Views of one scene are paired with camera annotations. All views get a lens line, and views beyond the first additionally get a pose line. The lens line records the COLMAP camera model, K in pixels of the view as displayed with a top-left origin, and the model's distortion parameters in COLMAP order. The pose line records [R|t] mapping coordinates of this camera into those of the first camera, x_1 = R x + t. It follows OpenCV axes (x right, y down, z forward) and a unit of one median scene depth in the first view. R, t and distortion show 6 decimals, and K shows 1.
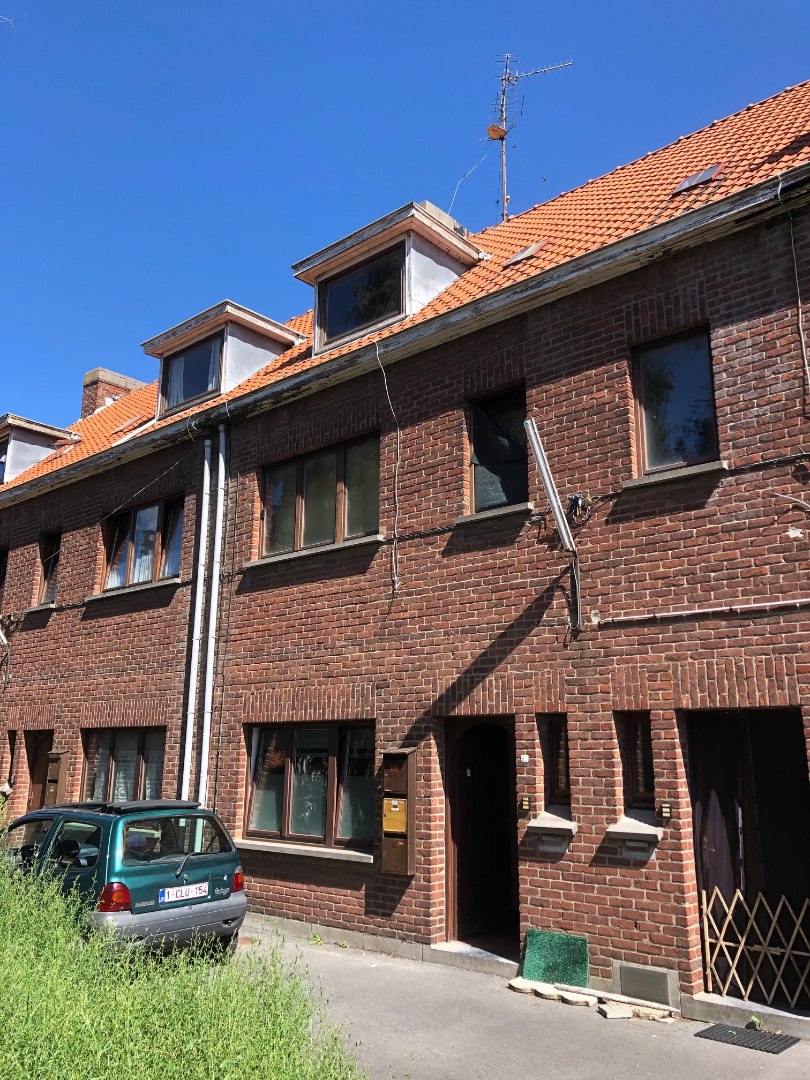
lens RADIAL K [[878.2, 0, 398.1], [0, 878.2, 516.5], [0, 0, 1]] dist [0.087507, -0.204661]
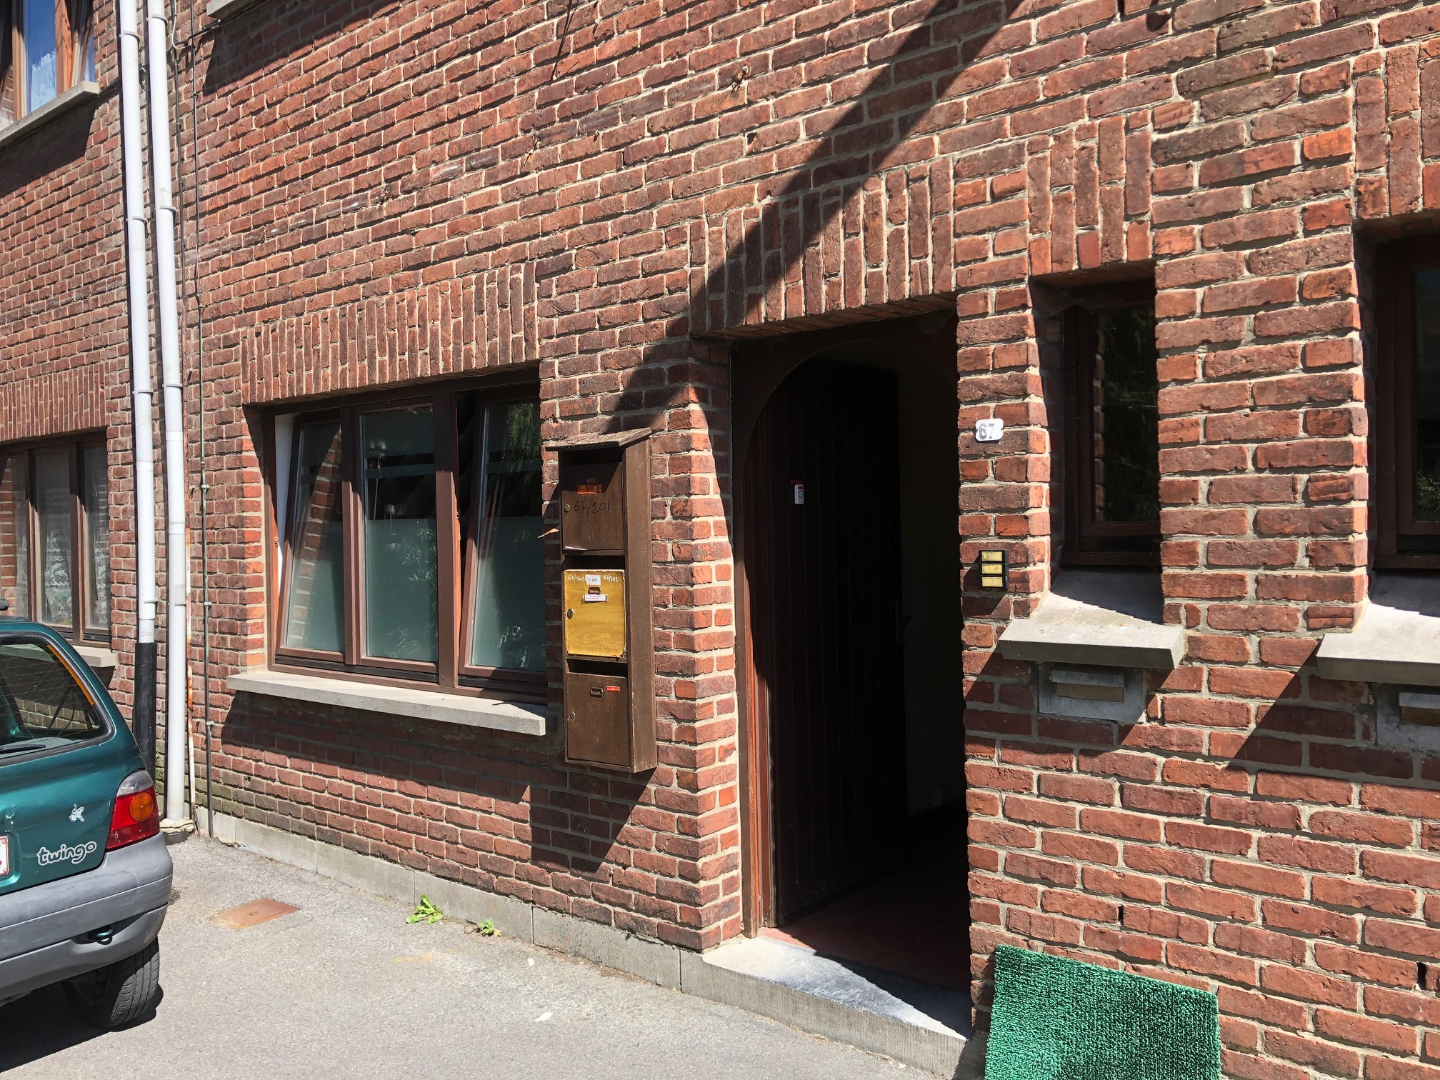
lens RADIAL K [[1170.9, 0, 720.0], [0, 1170.9, 540.0], [0, 0, 1]] dist [0.087507, -0.204661]
pose [[0.999080, -0.036138, 0.023085, 0.037752], [0.028006, 0.957546, 0.286917, 0.180042], [-0.032473, -0.286007, 0.957677, 0.570129]]
